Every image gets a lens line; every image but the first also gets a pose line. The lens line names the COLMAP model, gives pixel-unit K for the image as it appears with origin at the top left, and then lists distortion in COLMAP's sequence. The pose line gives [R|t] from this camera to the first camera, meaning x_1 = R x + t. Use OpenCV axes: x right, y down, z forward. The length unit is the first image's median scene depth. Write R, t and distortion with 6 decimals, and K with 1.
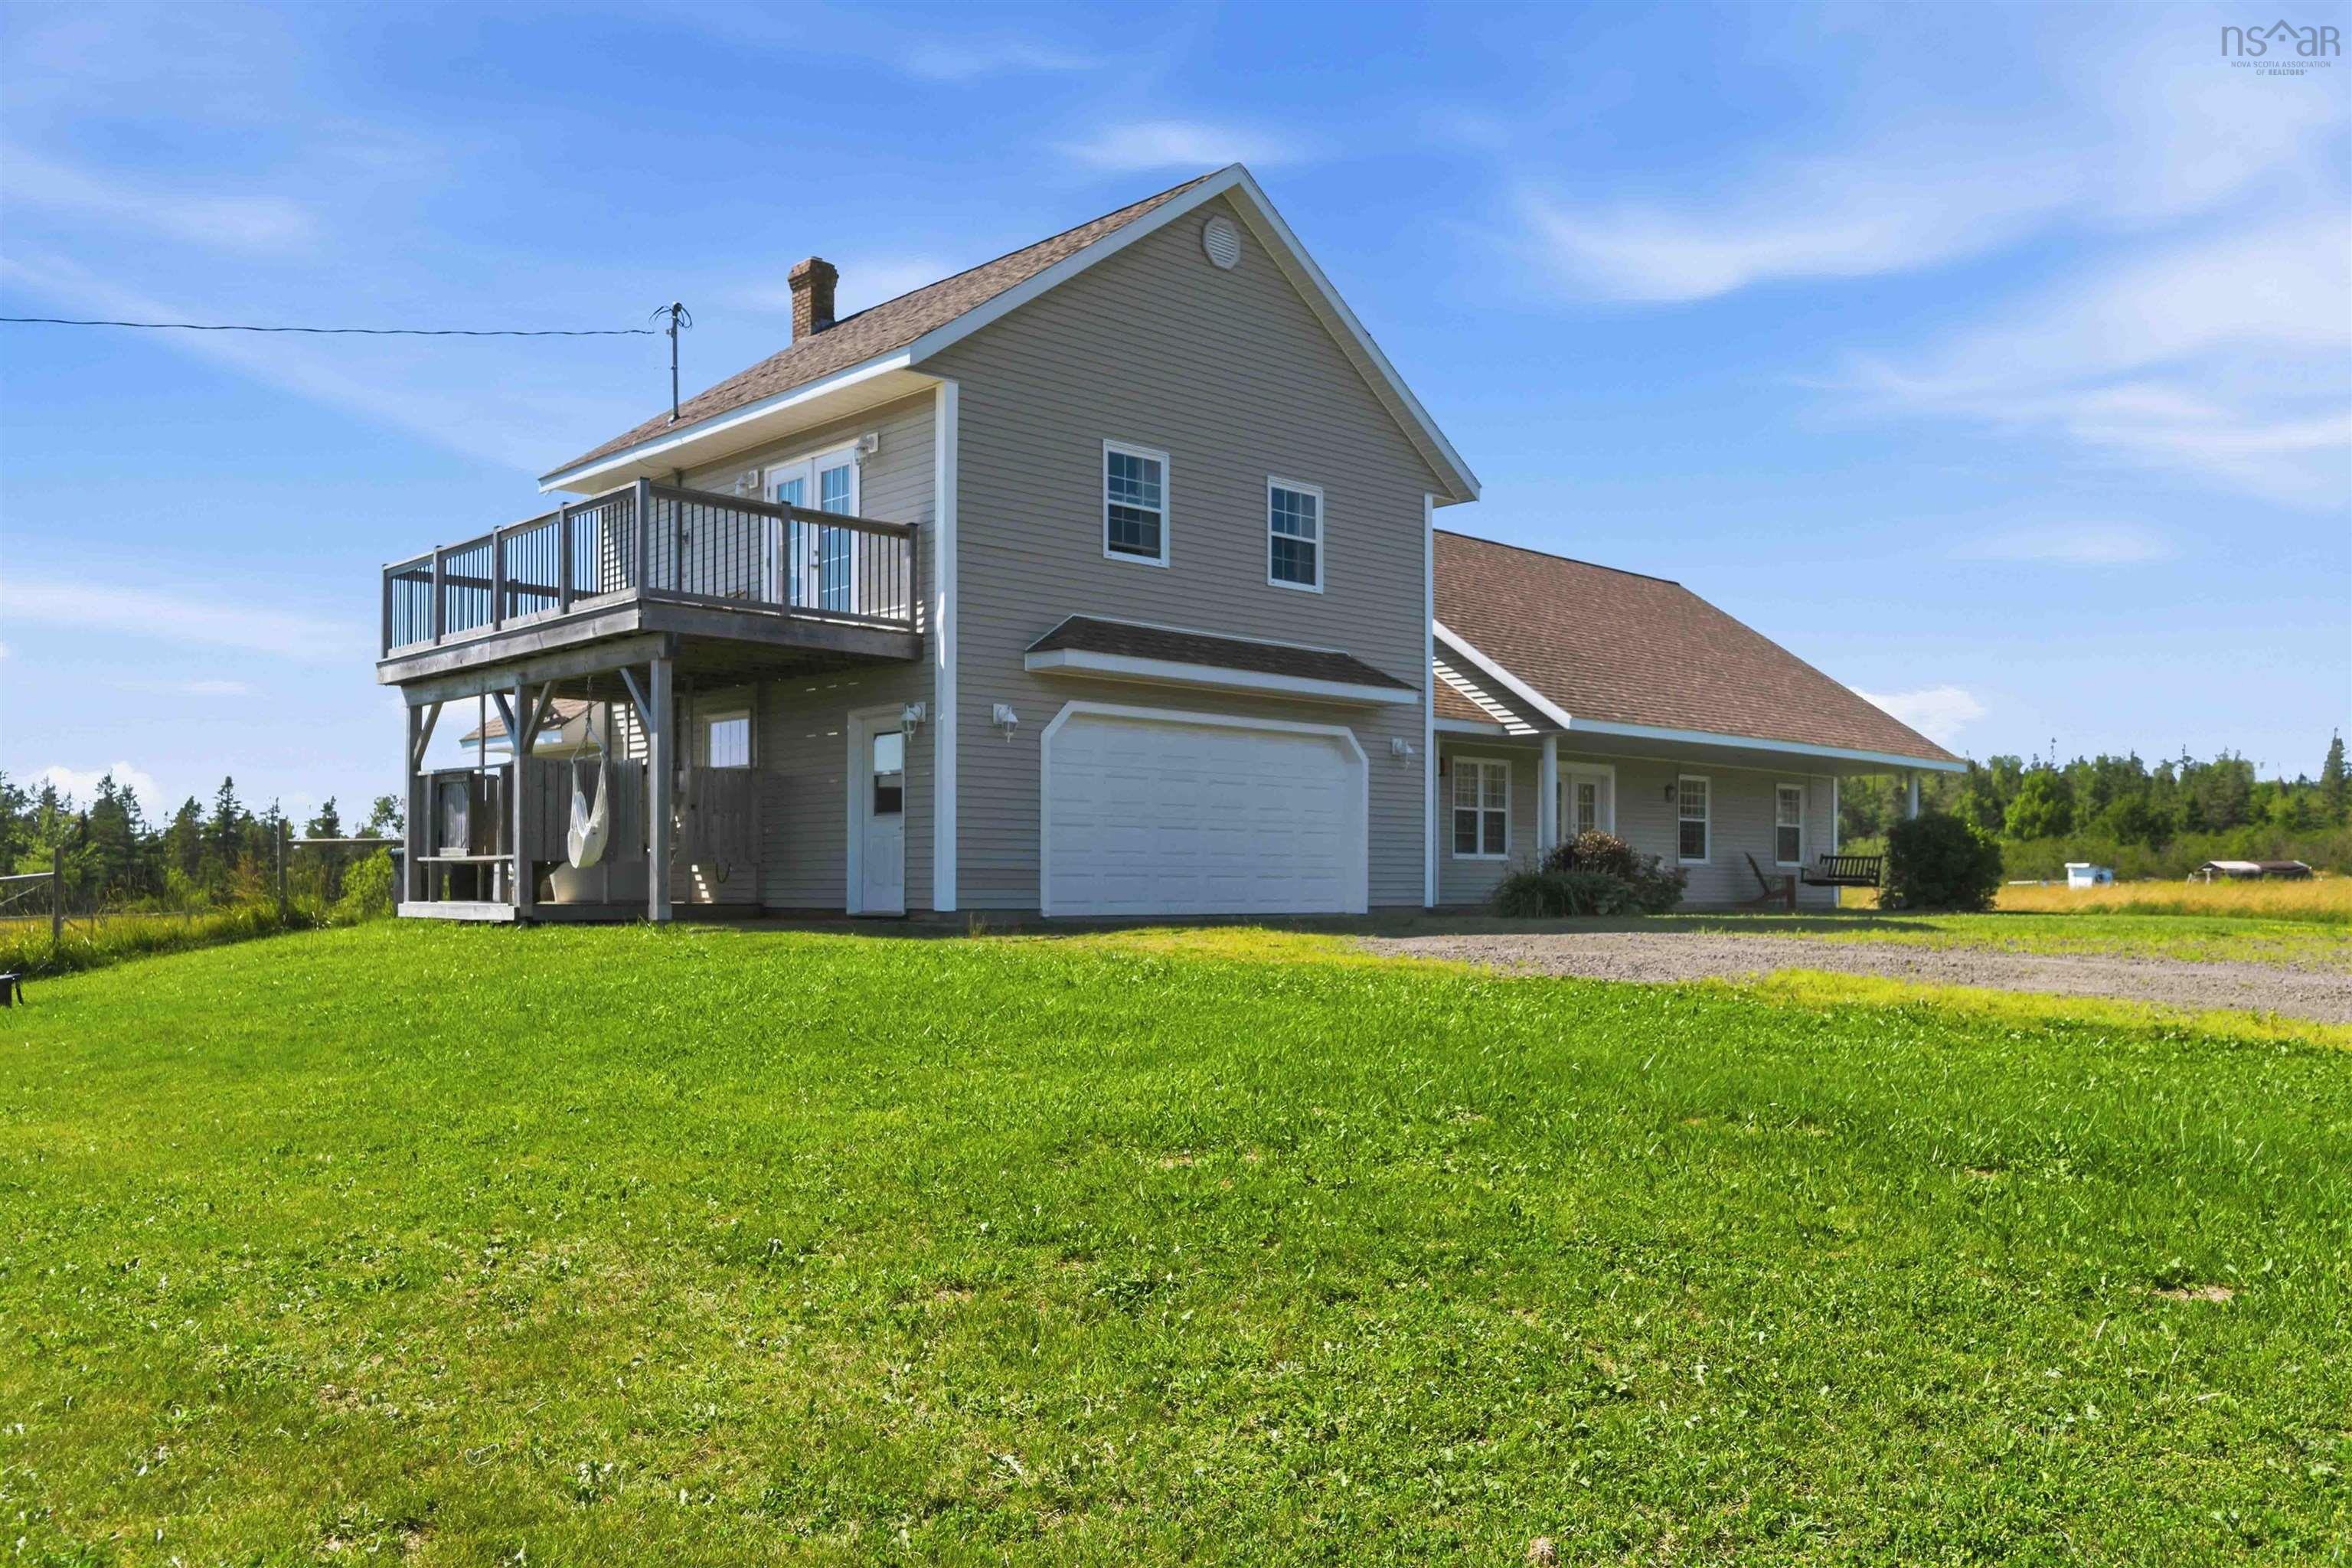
lens RADIAL K [[1840.3, 0, 1176.0], [0, 1840.3, 784.0], [0, 0, 1]] dist [0.077000, -0.000397]
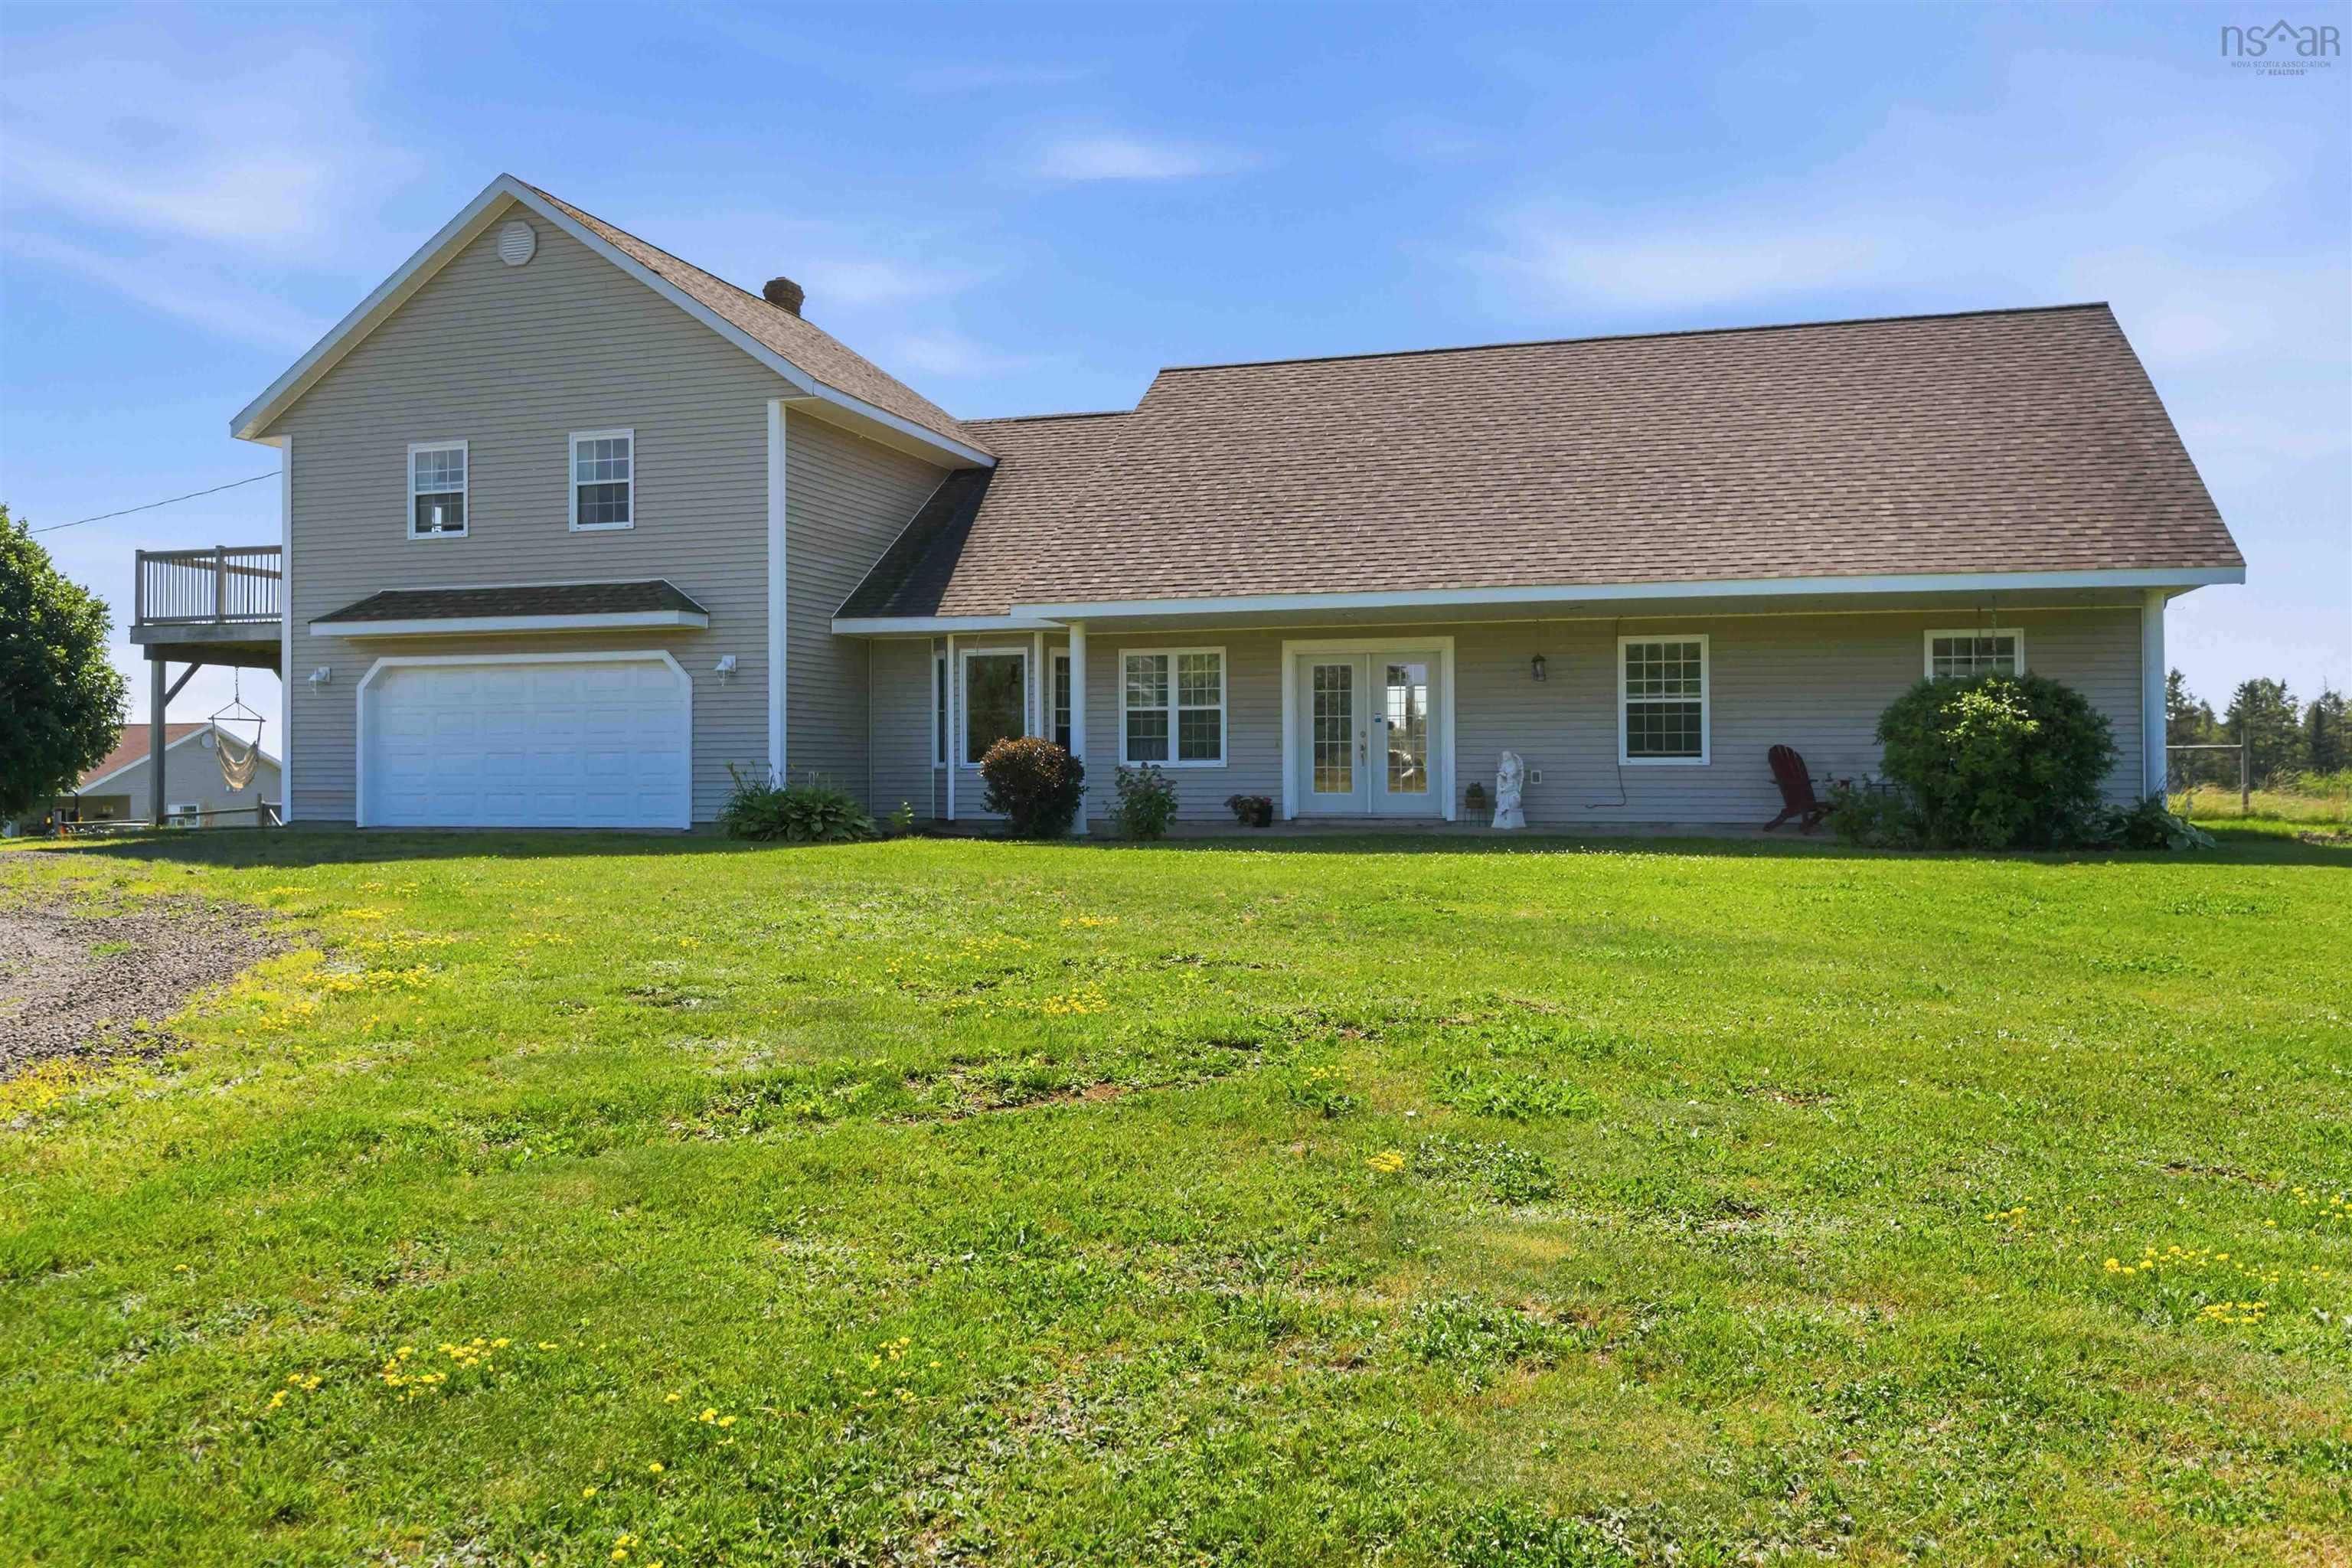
lens RADIAL K [[1767.0, 0, 1190.3], [0, 1767.0, 712.9], [0, 0, 1]] dist [-0.007650, -0.000666]
pose [[0.494761, -0.030730, -0.868486, 1.122082], [0.055435, 0.998455, -0.003748, 0.024829], [0.867259, -0.046290, 0.495700, 0.772547]]
